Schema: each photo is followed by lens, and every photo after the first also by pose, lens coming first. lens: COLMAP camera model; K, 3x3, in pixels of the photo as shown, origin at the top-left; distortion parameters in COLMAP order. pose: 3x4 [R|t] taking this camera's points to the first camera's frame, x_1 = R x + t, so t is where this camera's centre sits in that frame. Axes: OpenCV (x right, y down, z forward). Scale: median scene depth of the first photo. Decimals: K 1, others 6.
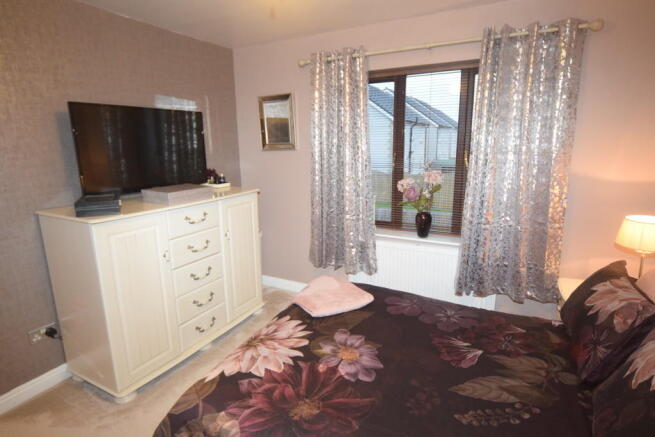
lens RADIAL K [[348.3, 0, 326.2], [0, 348.3, 217.6], [0, 0, 1]] dist [-0.012718, -0.002356]
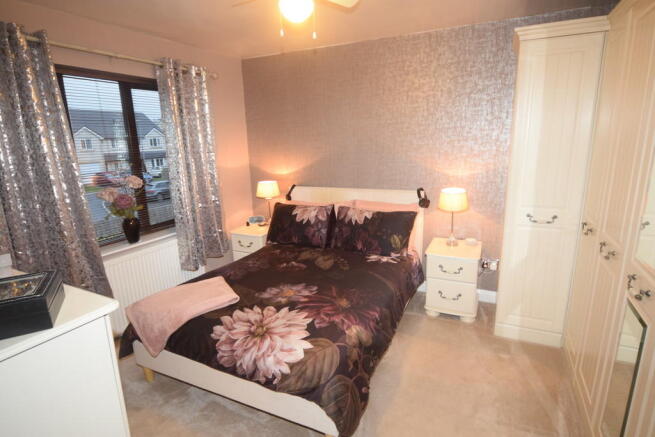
lens RADIAL K [[348.3, 0, 326.9], [0, 348.3, 220.2], [0, 0, 1]] dist [-0.012718, -0.002356]
pose [[-0.013362, -0.217927, 0.975874, -1.291815], [0.240428, 0.946627, 0.214688, -0.161298], [-0.970575, 0.237496, 0.039747, 0.737023]]
